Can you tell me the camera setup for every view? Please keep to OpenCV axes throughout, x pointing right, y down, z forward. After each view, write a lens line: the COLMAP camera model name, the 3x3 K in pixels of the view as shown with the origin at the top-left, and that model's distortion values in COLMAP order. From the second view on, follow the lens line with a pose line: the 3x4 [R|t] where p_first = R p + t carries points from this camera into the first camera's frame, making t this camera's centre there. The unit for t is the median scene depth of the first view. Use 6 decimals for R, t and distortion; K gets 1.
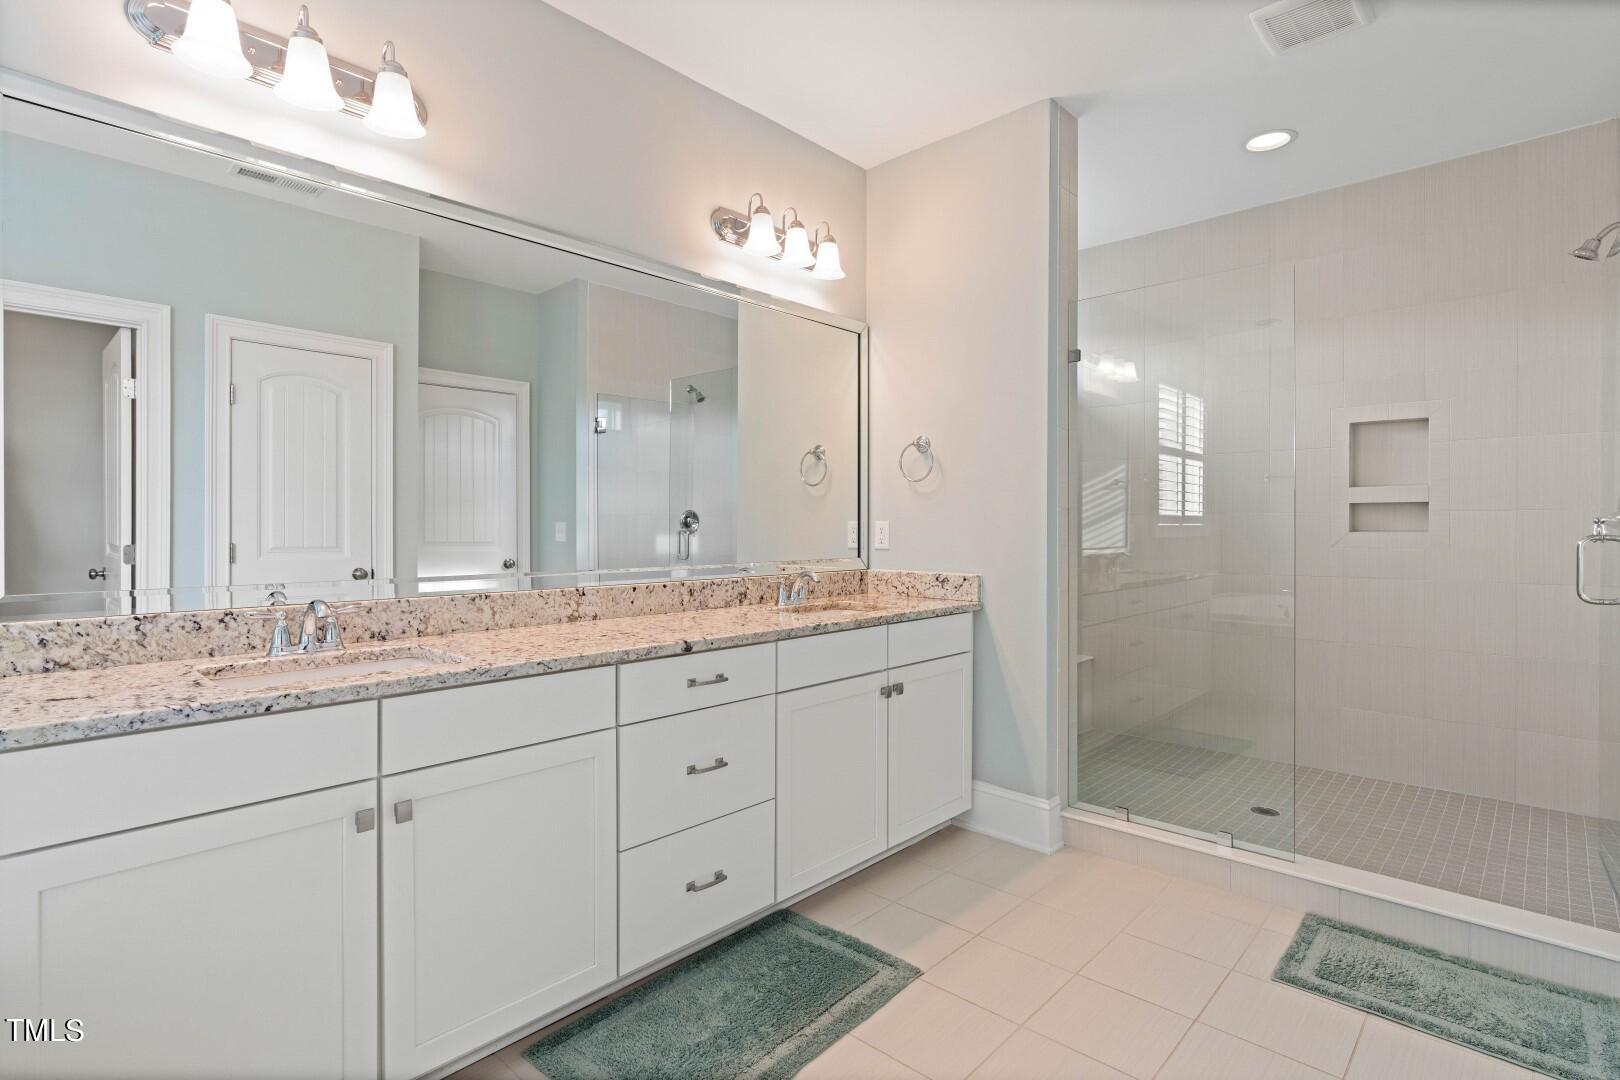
lens RADIAL K [[783.1, 0, 816.4], [0, 783.1, 530.2], [0, 0, 1]] dist [-0.005342, 0.000015]
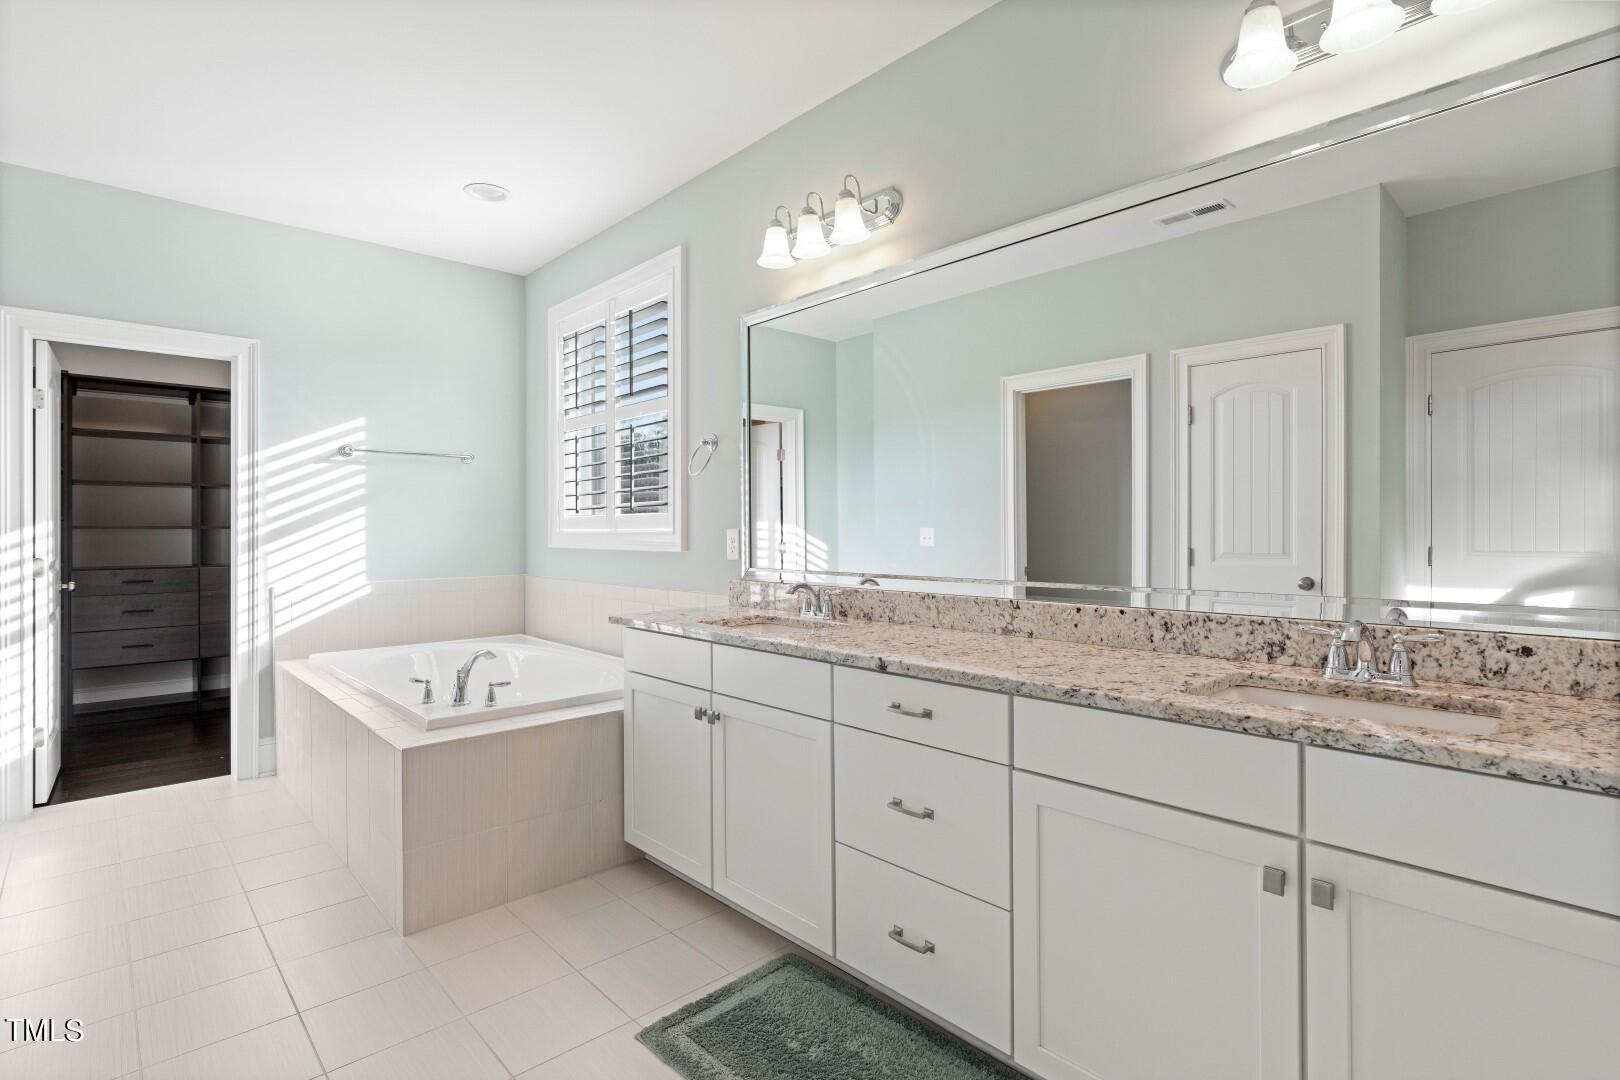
lens RADIAL K [[783.1, 0, 816.5], [0, 783.1, 538.1], [0, 0, 1]] dist [-0.005342, 0.000015]
pose [[-0.059297, 0.006390, -0.998220, 0.630106], [-0.002456, 0.999976, 0.006547, -0.005203], [0.998237, 0.002840, -0.059280, 0.808528]]
